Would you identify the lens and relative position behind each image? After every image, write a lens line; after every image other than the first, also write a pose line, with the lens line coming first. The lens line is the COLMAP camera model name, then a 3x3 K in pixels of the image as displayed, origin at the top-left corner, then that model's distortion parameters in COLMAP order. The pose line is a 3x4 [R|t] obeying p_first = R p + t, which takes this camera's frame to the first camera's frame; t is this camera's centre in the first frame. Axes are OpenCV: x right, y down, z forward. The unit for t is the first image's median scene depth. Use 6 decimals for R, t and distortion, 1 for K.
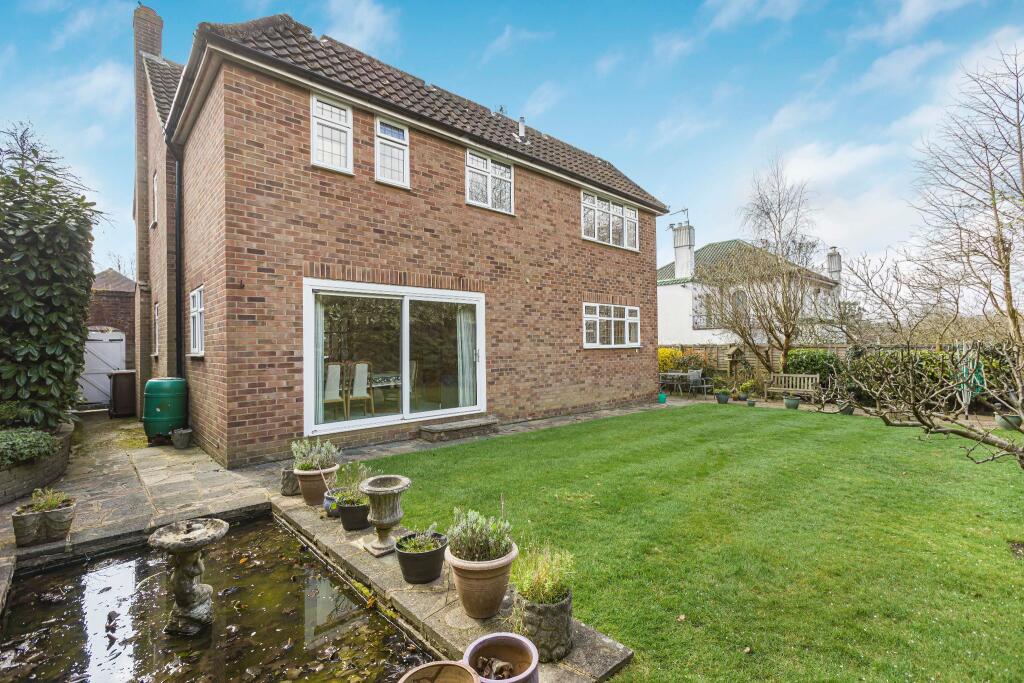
lens RADIAL K [[460.7, 0, 512.2], [0, 460.7, 343.1], [0, 0, 1]] dist [-0.001395, 0.002710]
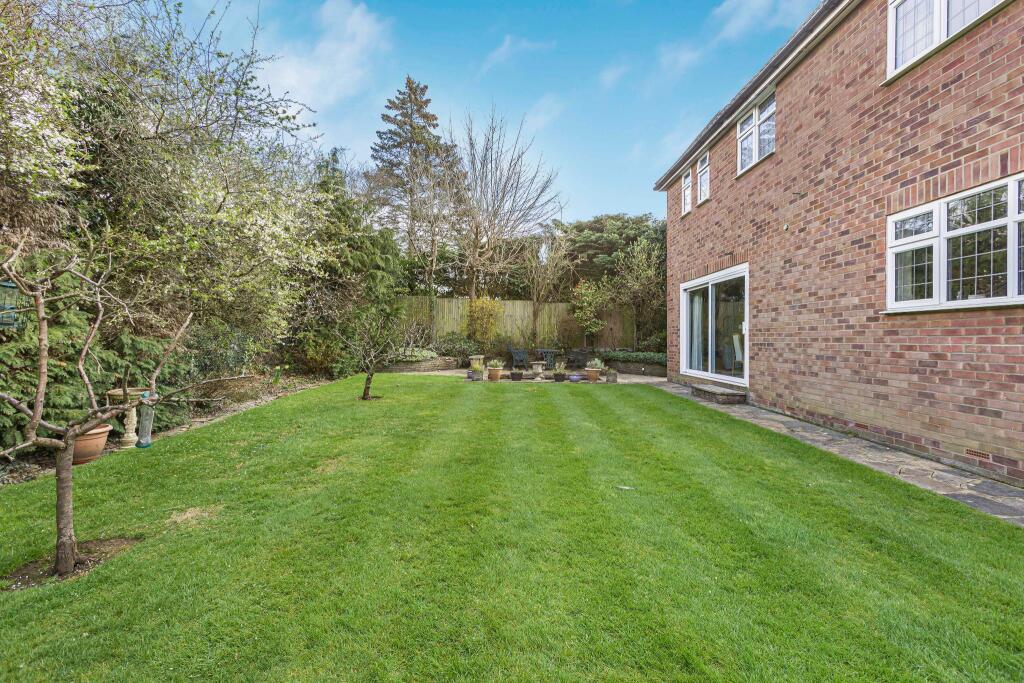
lens RADIAL K [[460.7, 0, 512.9], [0, 460.7, 340.3], [0, 0, 1]] dist [-0.001395, 0.002710]
pose [[-0.680388, 0.022081, -0.732520, 0.848708], [0.022944, 0.999698, 0.008824, 0.028916], [0.732493, -0.010804, -0.680689, 1.138946]]
